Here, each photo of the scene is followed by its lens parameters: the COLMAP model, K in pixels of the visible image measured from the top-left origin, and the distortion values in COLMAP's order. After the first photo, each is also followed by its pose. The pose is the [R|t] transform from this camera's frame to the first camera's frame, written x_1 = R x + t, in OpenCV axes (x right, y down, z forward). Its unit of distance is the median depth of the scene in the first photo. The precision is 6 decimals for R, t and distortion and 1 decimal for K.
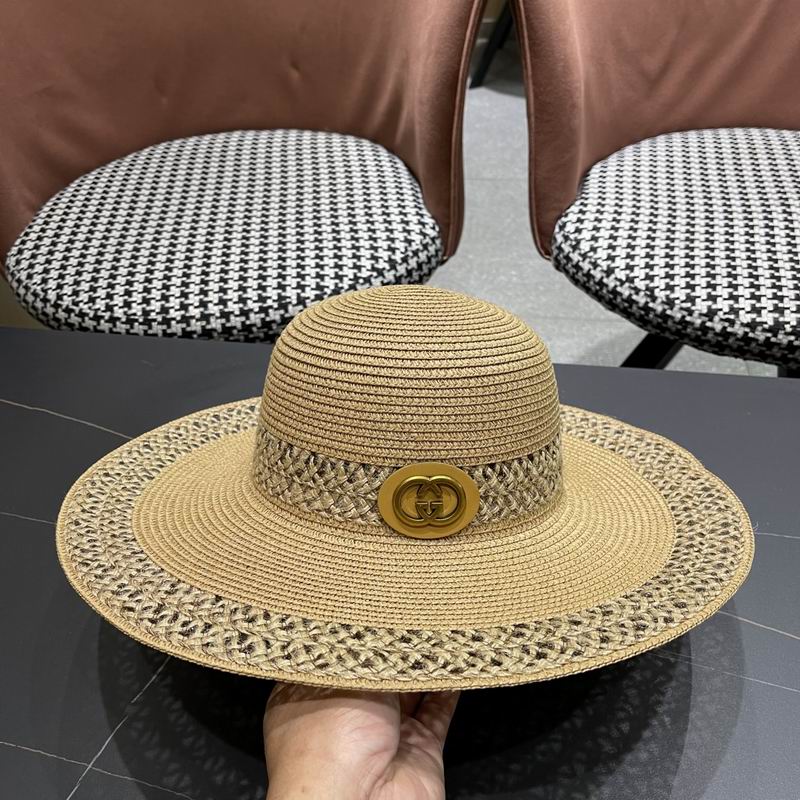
lens RADIAL K [[821.4, 0, 404.2], [0, 821.4, 411.0], [0, 0, 1]] dist [0.013113, 0.000000]
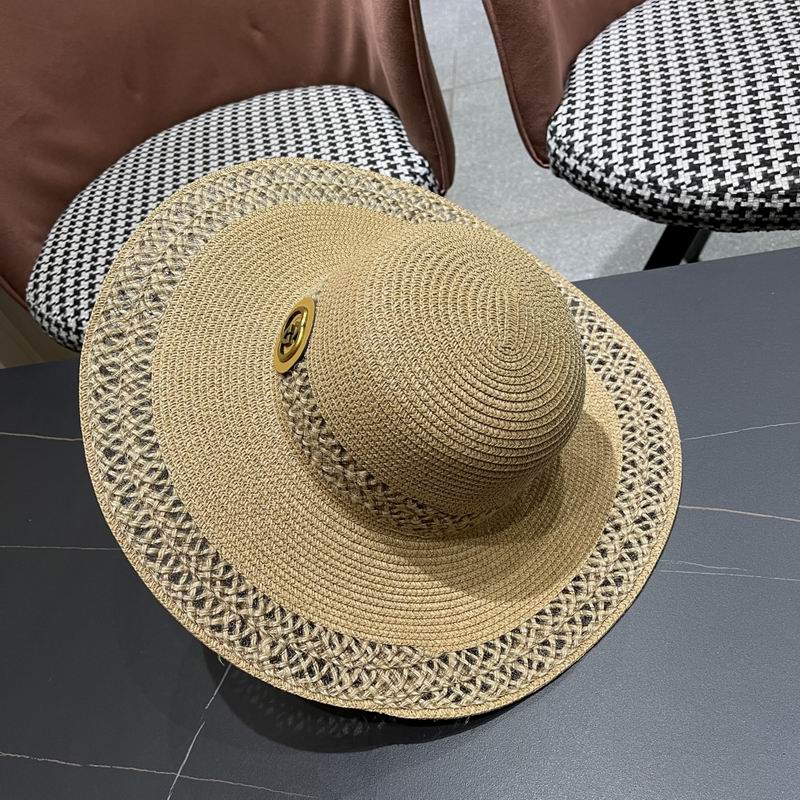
lens RADIAL K [[821.4, 0, 403.4], [0, 821.4, 406.9], [0, 0, 1]] dist [0.013113, 0.000000]
pose [[0.971427, -0.207812, -0.114648, 0.072352], [0.217898, 0.972372, 0.083742, -0.034820], [0.094078, -0.106331, 0.989870, 0.008750]]
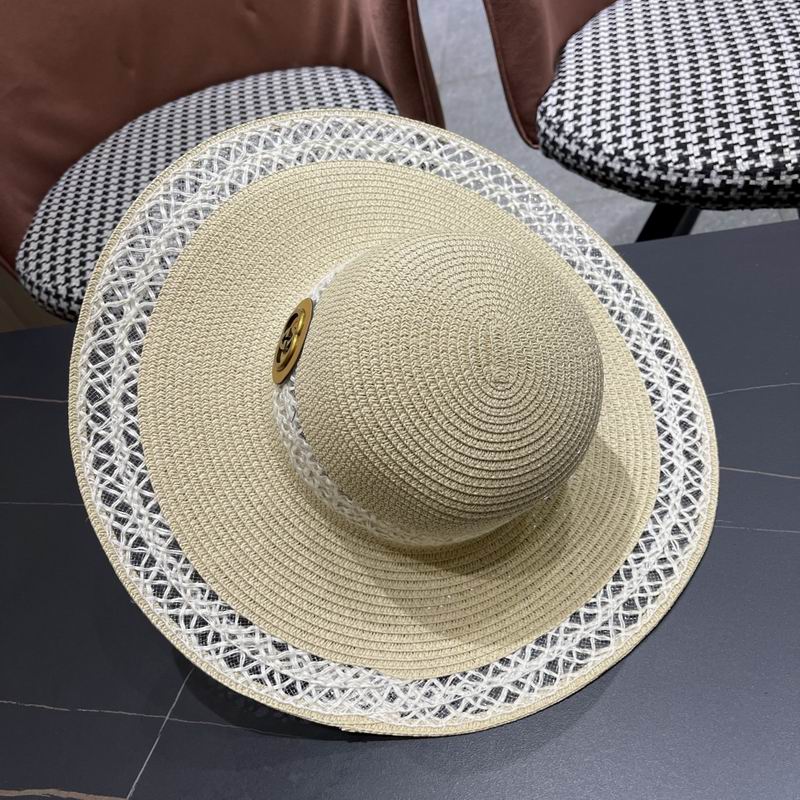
lens RADIAL K [[821.4, 0, 398.4], [0, 821.4, 400.8], [0, 0, 1]] dist [0.013113, 0.000000]
pose [[0.977085, -0.191706, -0.092486, 0.053932], [0.198705, 0.977299, 0.073505, 0.003174], [0.076295, -0.090198, 0.992997, -0.006452]]
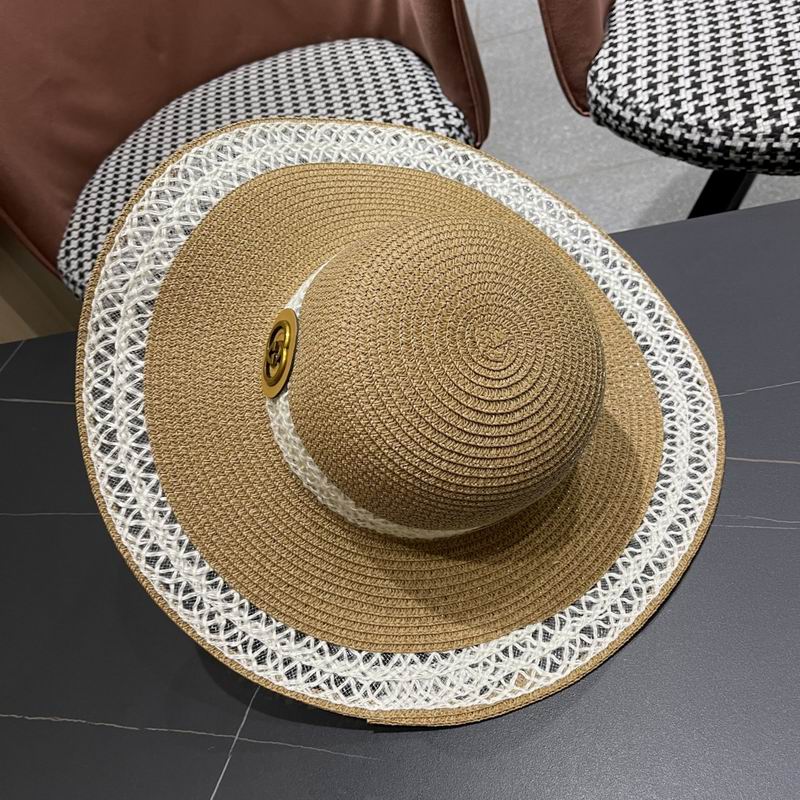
lens RADIAL K [[821.4, 0, 398.3], [0, 821.4, 407.2], [0, 0, 1]] dist [0.013113, 0.000000]
pose [[0.963073, -0.222190, -0.152057, 0.043730], [0.240355, 0.964005, 0.113685, -0.029128], [0.121324, -0.146035, 0.981812, 0.024562]]
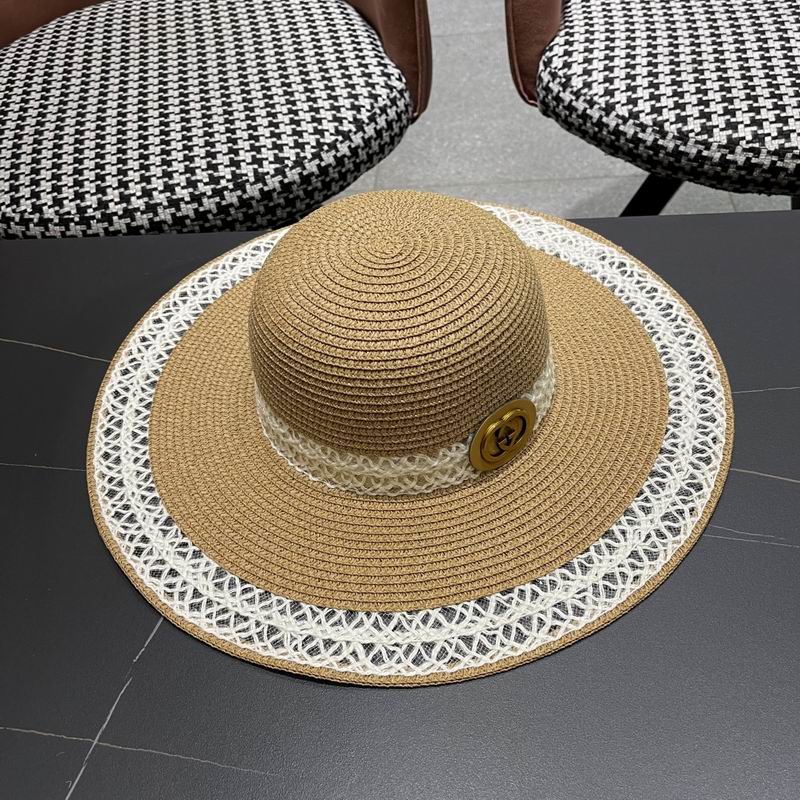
lens RADIAL K [[821.4, 0, 397.0], [0, 821.4, 410.1], [0, 0, 1]] dist [0.013113, 0.000000]
pose [[0.993706, -0.107968, 0.029864, -0.034155], [0.103176, 0.985946, 0.131398, 0.007573], [-0.043631, -0.127490, 0.990880, 0.105928]]
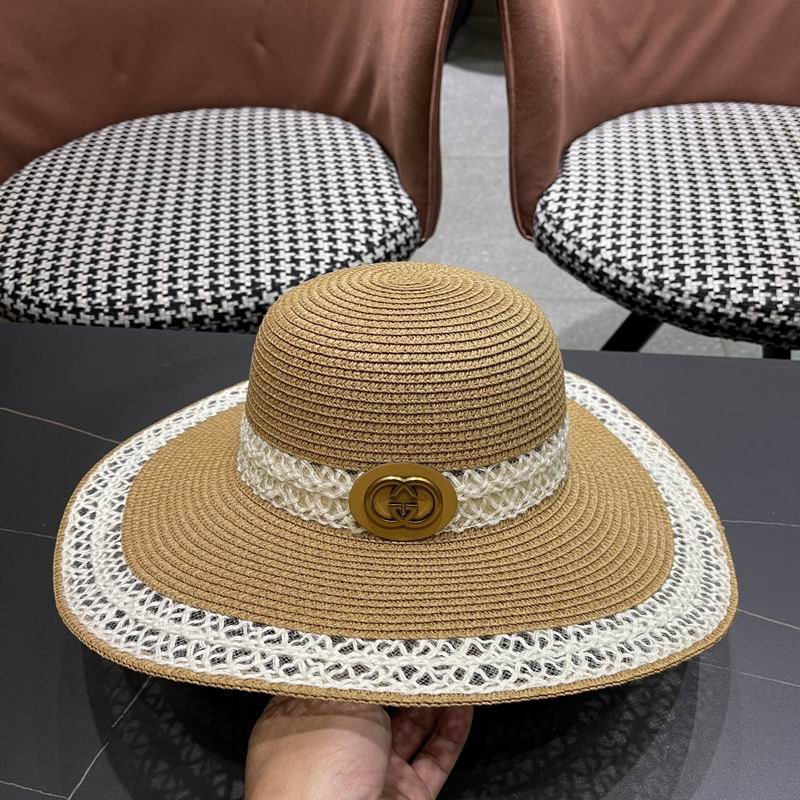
lens RADIAL K [[821.4, 0, 401.0], [0, 821.4, 402.3], [0, 0, 1]] dist [0.013113, 0.000000]
pose [[0.998962, -0.021176, 0.040321, -0.021797], [0.020644, 0.999695, 0.013567, -0.010354], [-0.040596, -0.012721, 0.999095, 0.039803]]
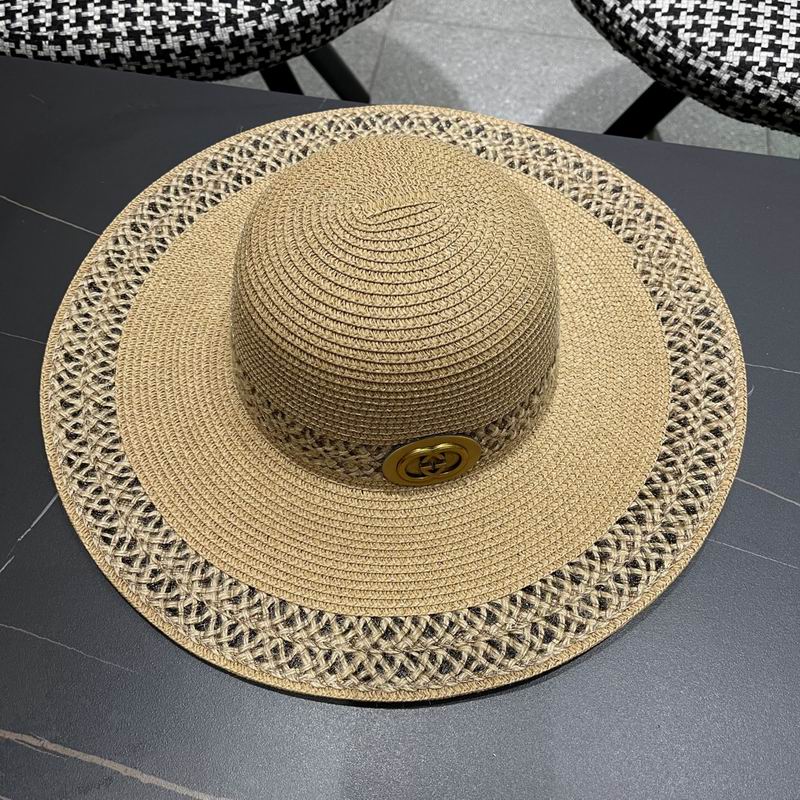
lens RADIAL K [[821.4, 0, 401.7], [0, 821.4, 404.0], [0, 0, 1]] dist [0.013113, 0.000000]
pose [[0.998766, 0.039864, 0.029610, 0.027911], [-0.047455, 0.941845, 0.332681, -0.057415], [-0.014626, -0.333676, 0.942575, 0.129935]]
